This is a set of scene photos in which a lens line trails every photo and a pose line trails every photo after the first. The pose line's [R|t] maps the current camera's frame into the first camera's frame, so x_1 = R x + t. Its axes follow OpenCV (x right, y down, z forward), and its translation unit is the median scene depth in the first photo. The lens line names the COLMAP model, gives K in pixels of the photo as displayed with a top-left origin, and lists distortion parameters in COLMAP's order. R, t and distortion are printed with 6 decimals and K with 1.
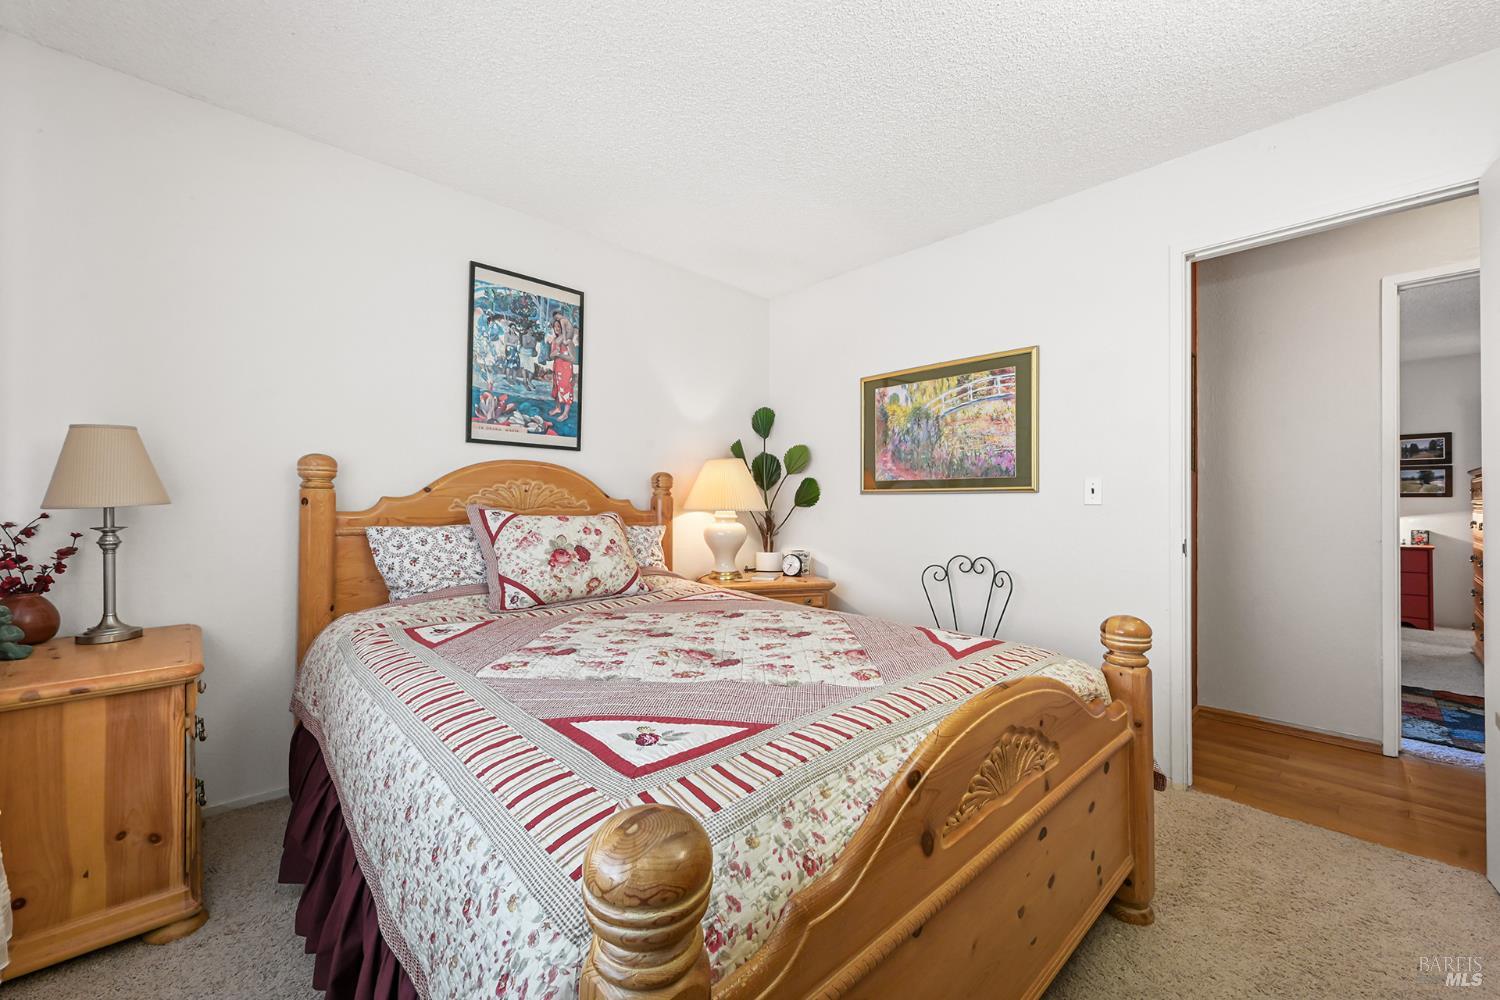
lens RADIAL K [[590.0, 0, 750.8], [0, 590.0, 503.1], [0, 0, 1]] dist [-0.001835, 0.000218]
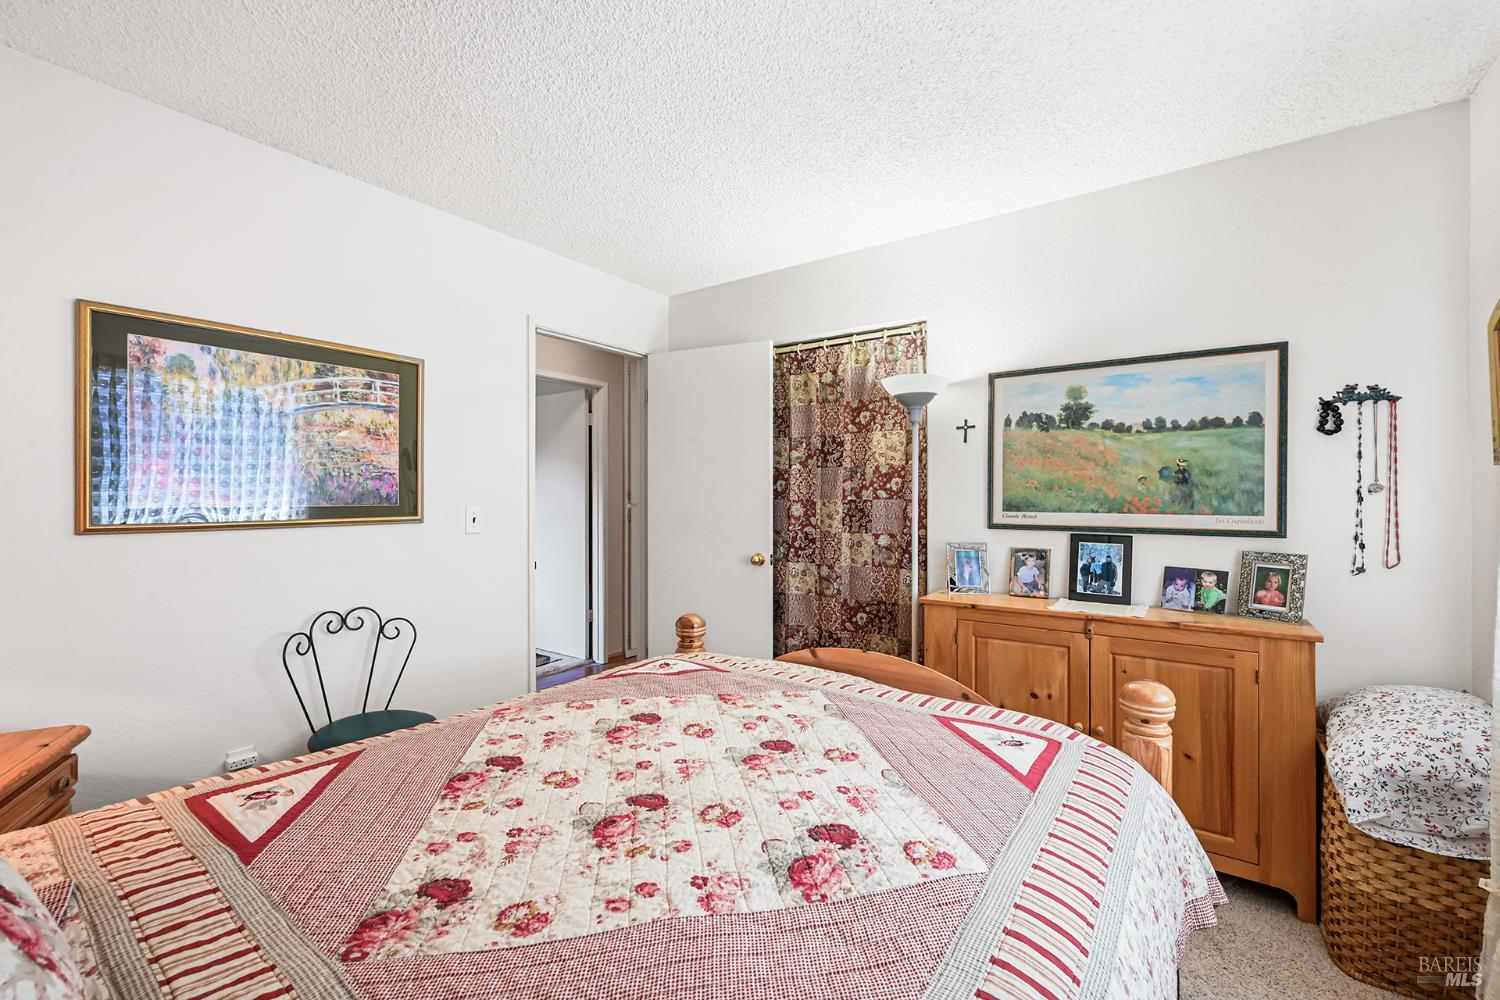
lens RADIAL K [[624.7, 0, 750.9], [0, 624.7, 494.3], [0, 0, 1]] dist [0.016575, 0.000041]
pose [[-0.190357, -0.009139, 0.981672, -0.528123], [-0.006496, 0.999947, 0.008050, -0.068856], [-0.981693, -0.004844, -0.190406, 0.660630]]
